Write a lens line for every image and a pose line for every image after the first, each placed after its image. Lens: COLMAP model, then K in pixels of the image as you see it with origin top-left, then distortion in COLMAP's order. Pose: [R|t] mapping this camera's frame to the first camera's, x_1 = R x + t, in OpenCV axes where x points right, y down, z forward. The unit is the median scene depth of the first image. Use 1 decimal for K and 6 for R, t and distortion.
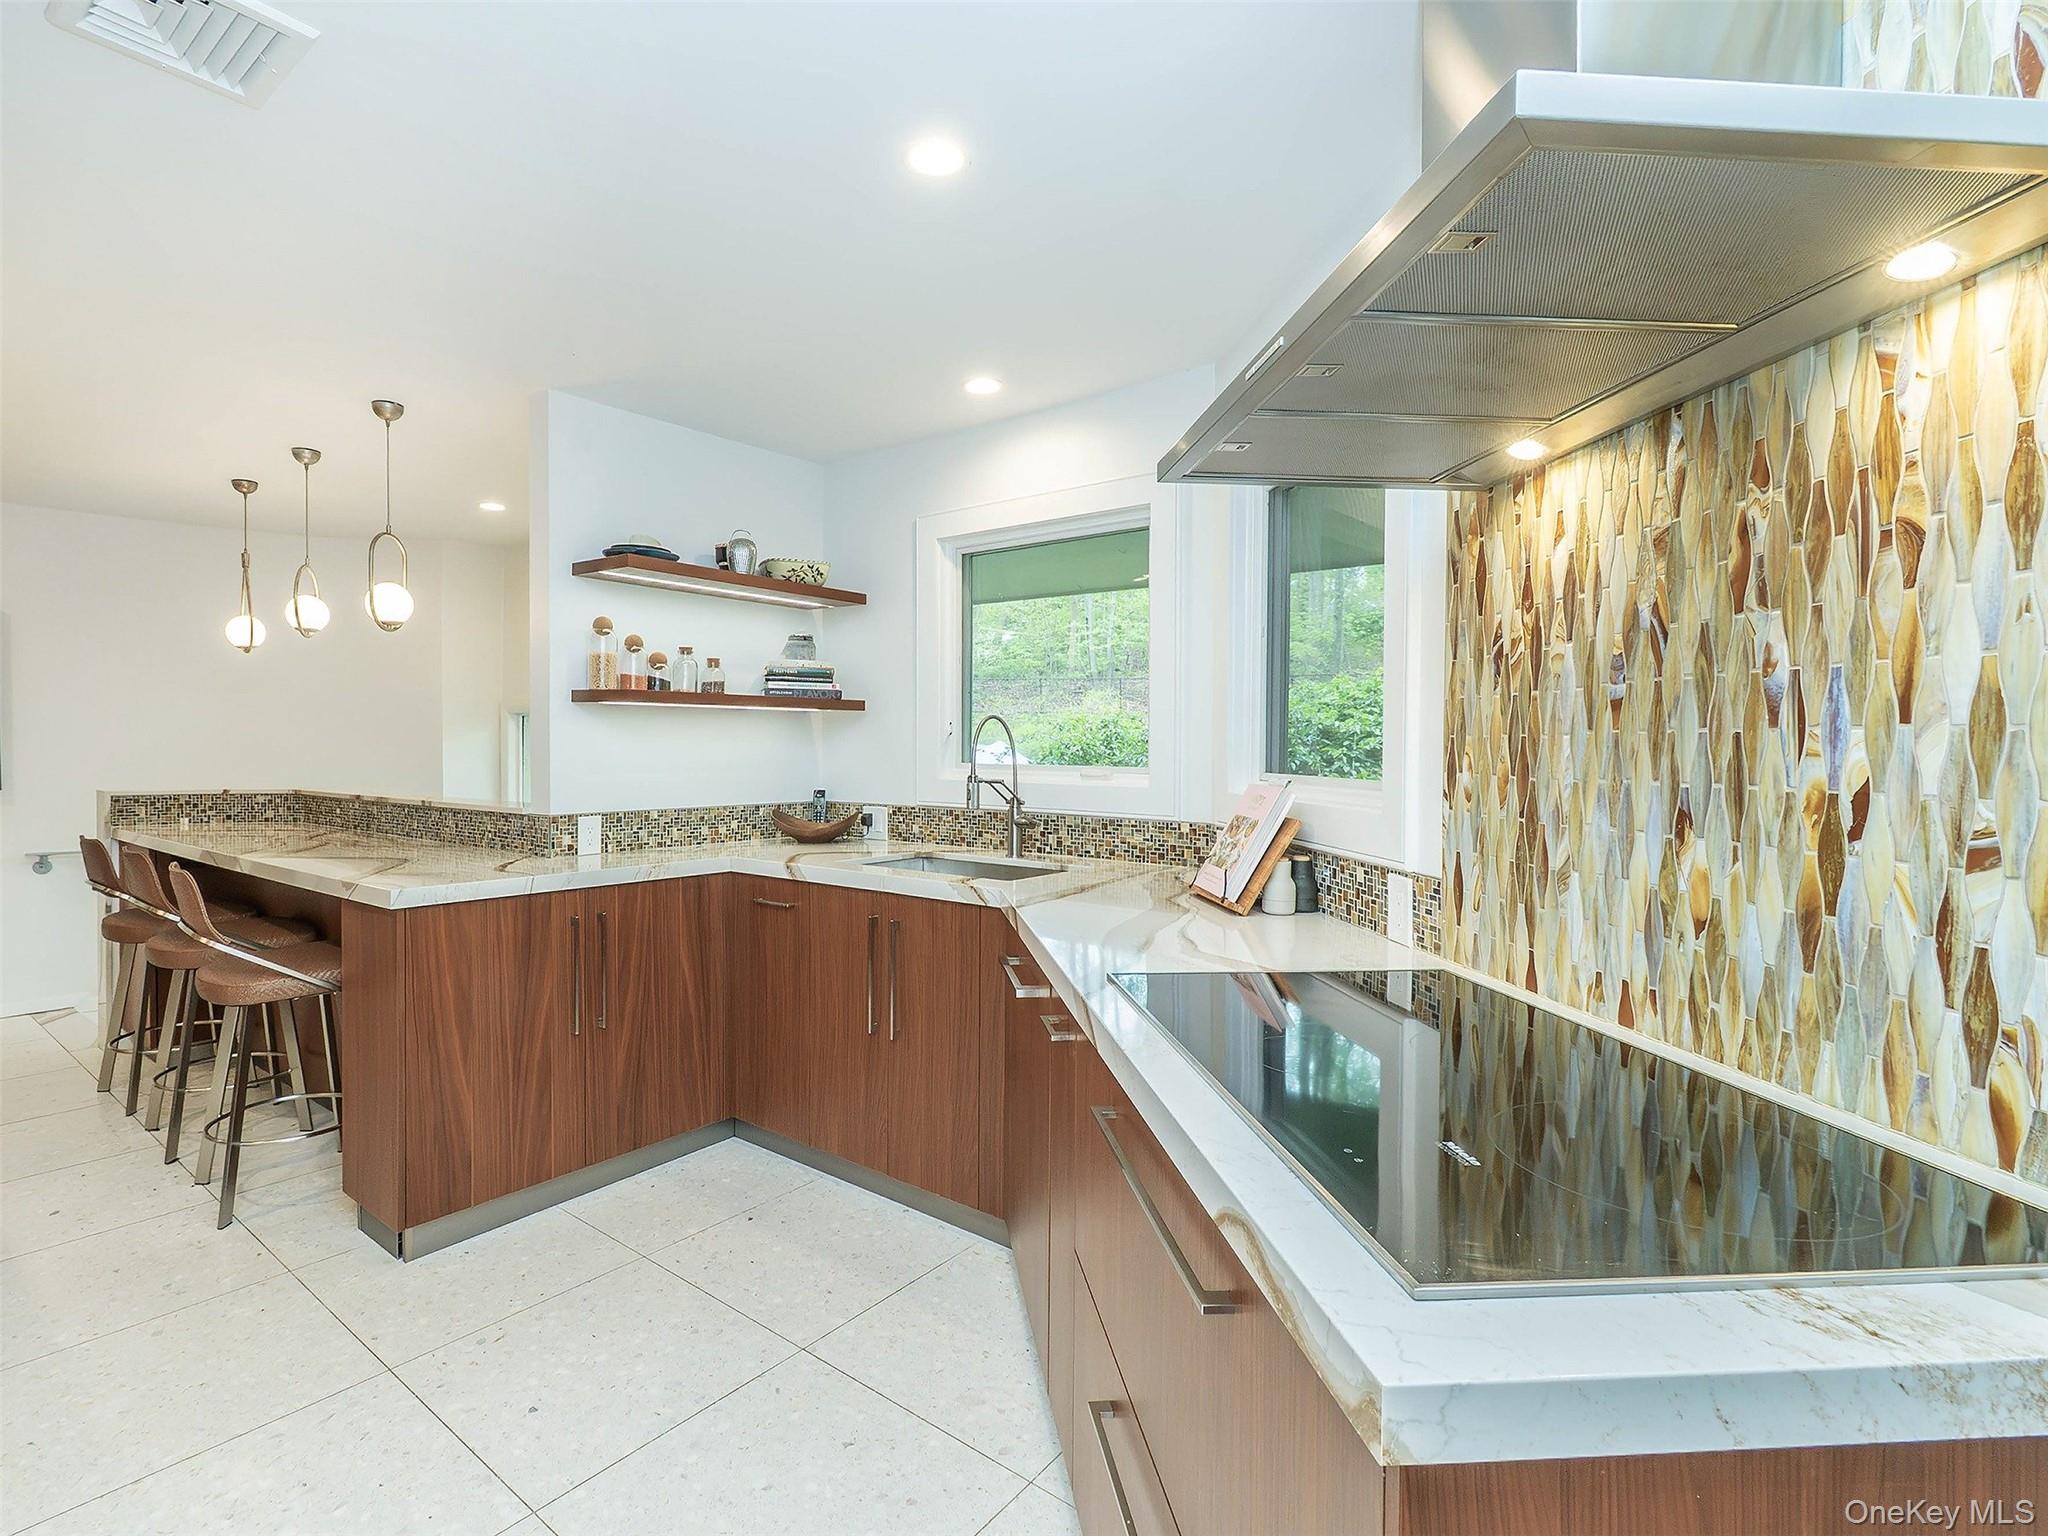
lens RADIAL K [[1100.5, 0, 1024.0], [0, 1100.5, 768.0], [0, 0, 1]] dist [0.001637, 0.000084]
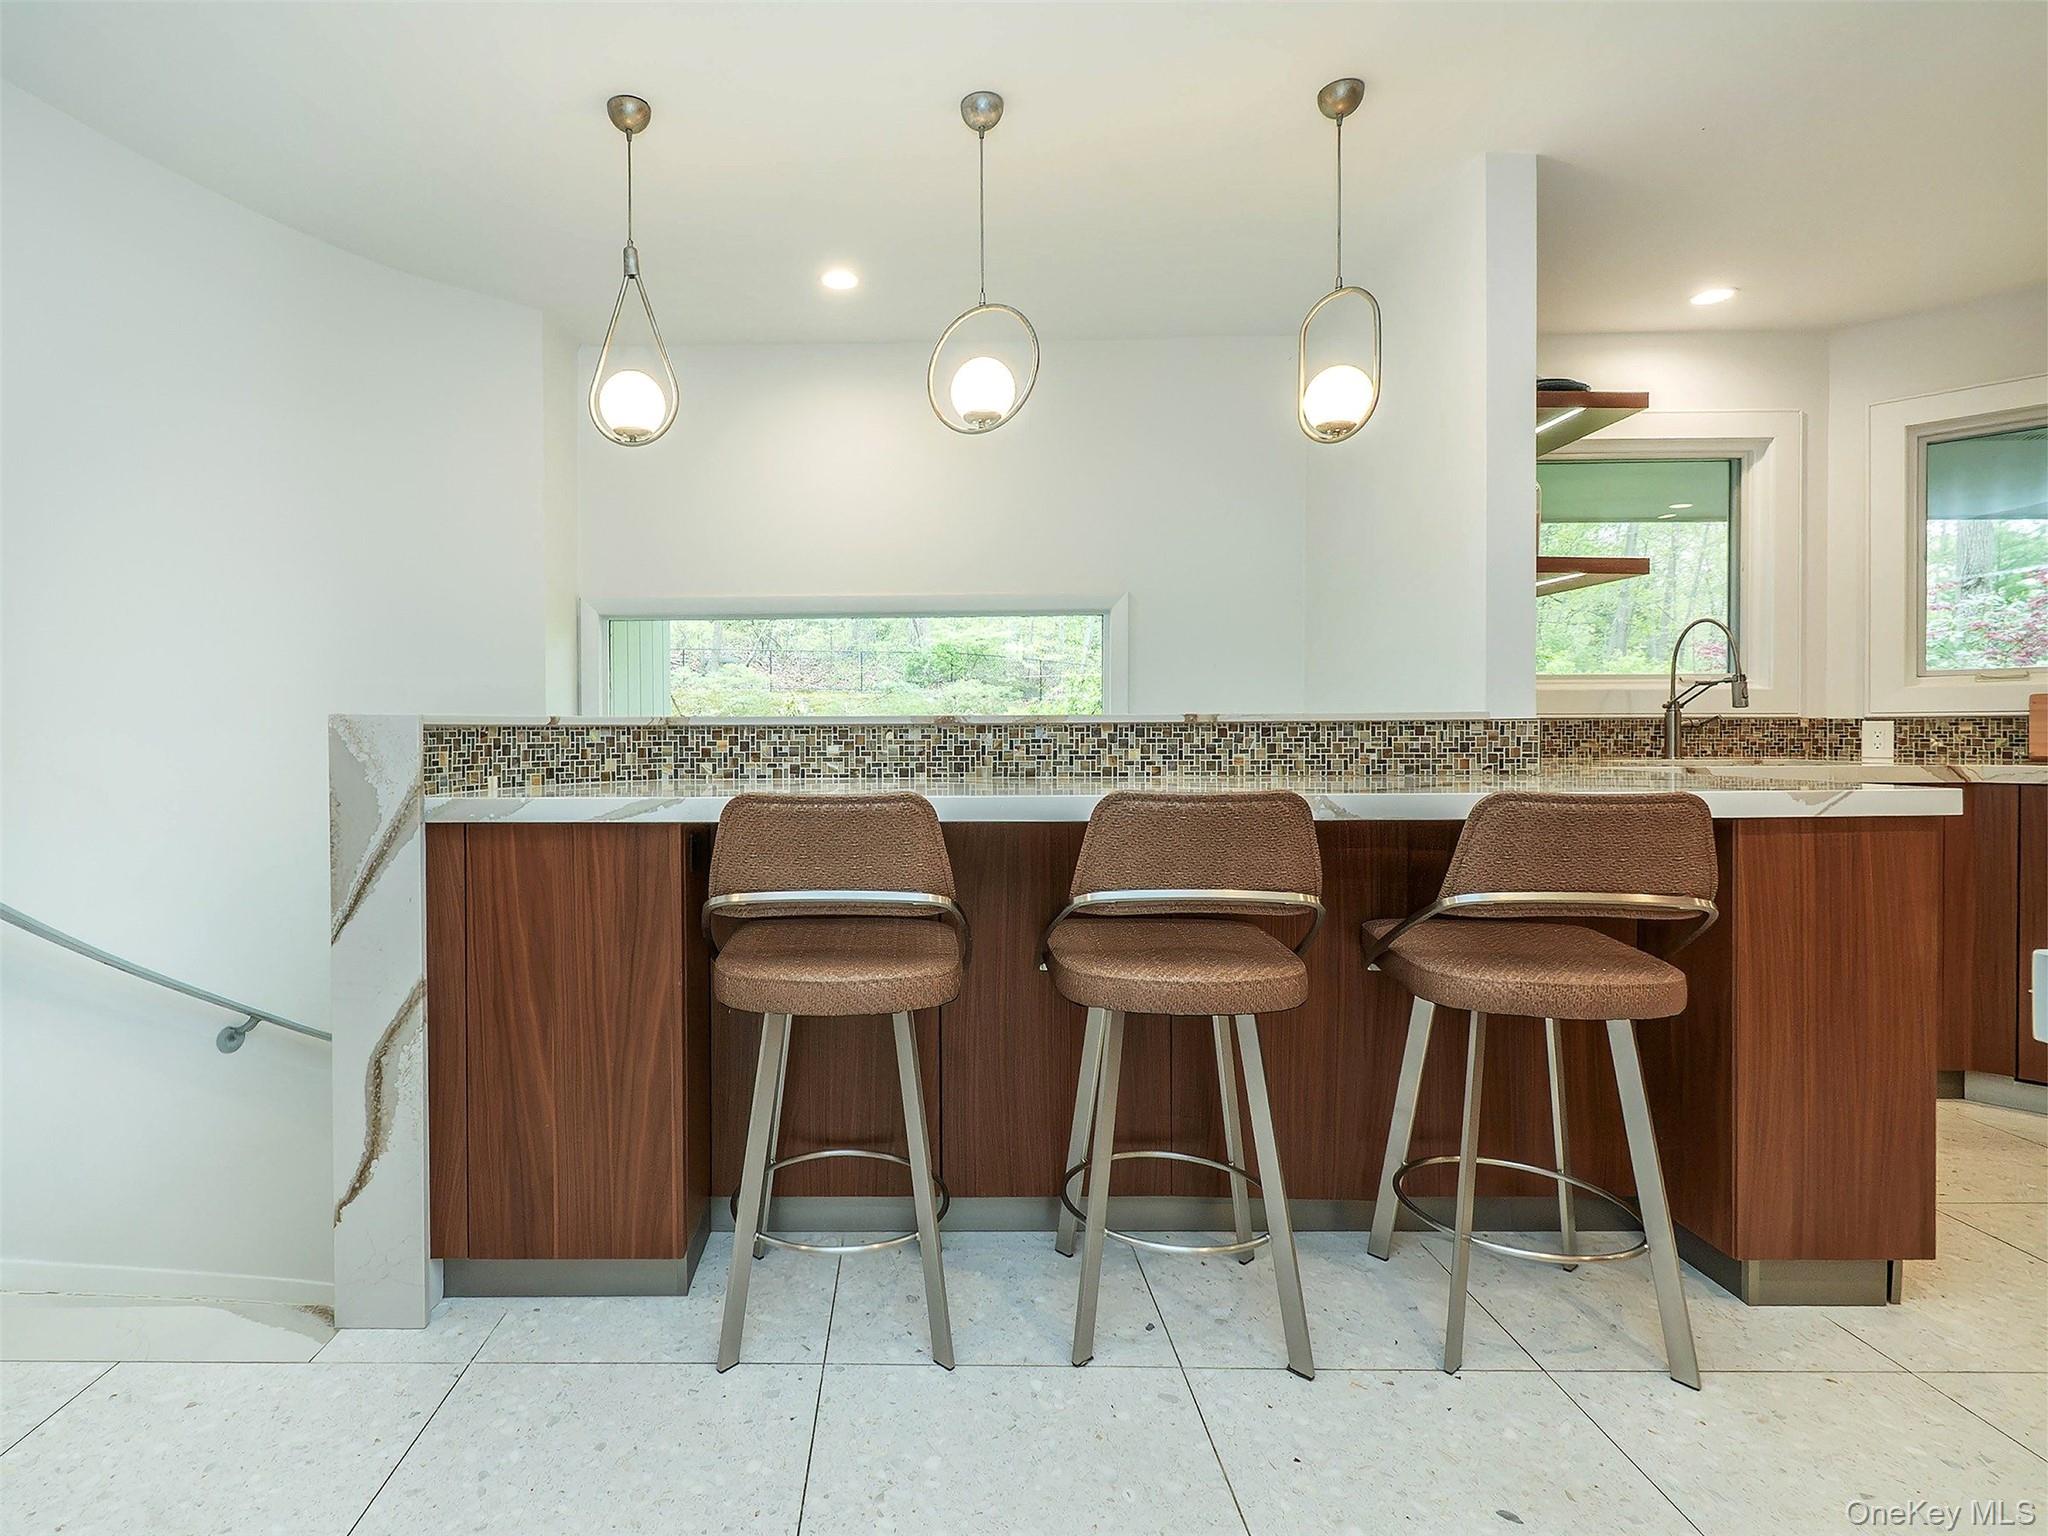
lens RADIAL K [[1032.1, 0, 1024.0], [0, 1032.1, 717.2], [0, 0, 1]] dist [0.009183, 0.000305]
pose [[0.763774, -0.007449, 0.645441, -1.205280], [0.026999, 0.999427, -0.020415, 0.048646], [-0.644919, 0.033019, 0.763537, 0.703518]]
